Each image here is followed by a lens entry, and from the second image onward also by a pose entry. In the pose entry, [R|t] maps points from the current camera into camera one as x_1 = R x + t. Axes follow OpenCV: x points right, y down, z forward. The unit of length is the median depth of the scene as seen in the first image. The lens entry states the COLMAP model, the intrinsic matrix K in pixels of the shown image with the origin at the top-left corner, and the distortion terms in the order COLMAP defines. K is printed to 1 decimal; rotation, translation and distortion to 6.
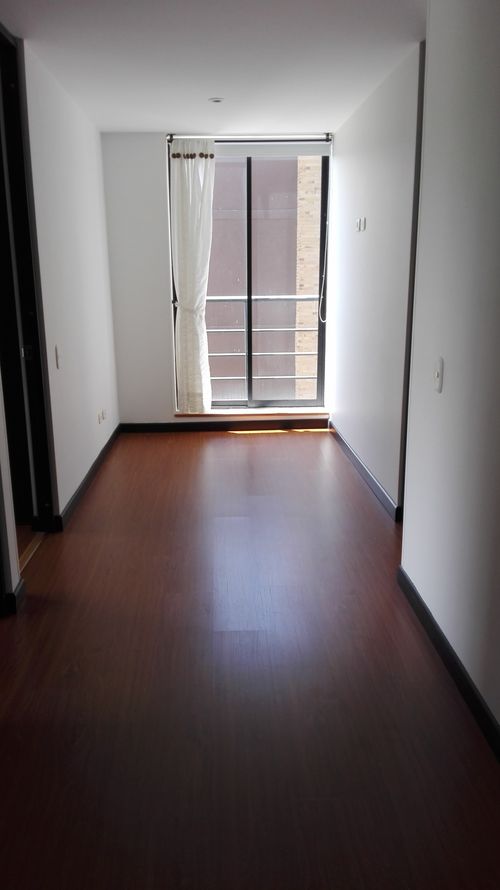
lens RADIAL K [[701.1, 0, 236.1], [0, 701.1, 442.3], [0, 0, 1]] dist [0.108188, -0.188023]
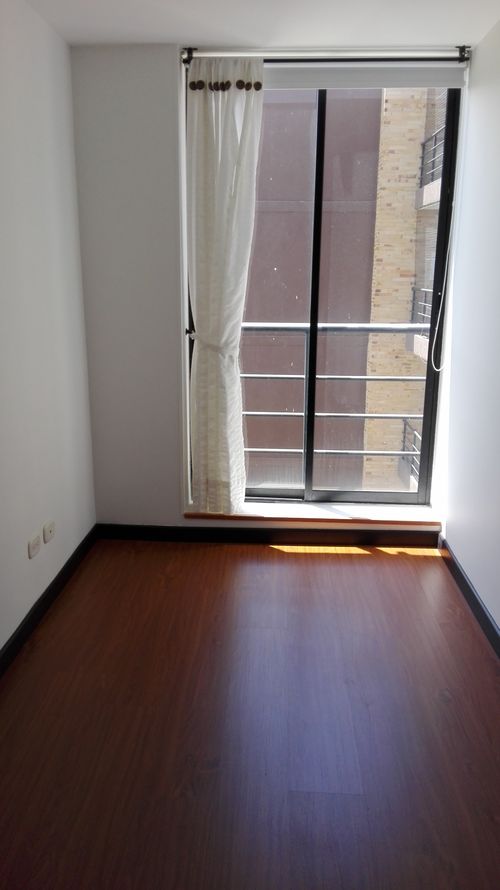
lens RADIAL K [[714.0, 0, 240.8], [0, 714.0, 444.7], [0, 0, 1]] dist [0.108527, -0.208318]
pose [[0.996252, 0.037553, -0.077923, 0.008492], [-0.037403, 0.999295, 0.003386, -0.105908], [0.077995, -0.000459, 0.996954, 0.387119]]
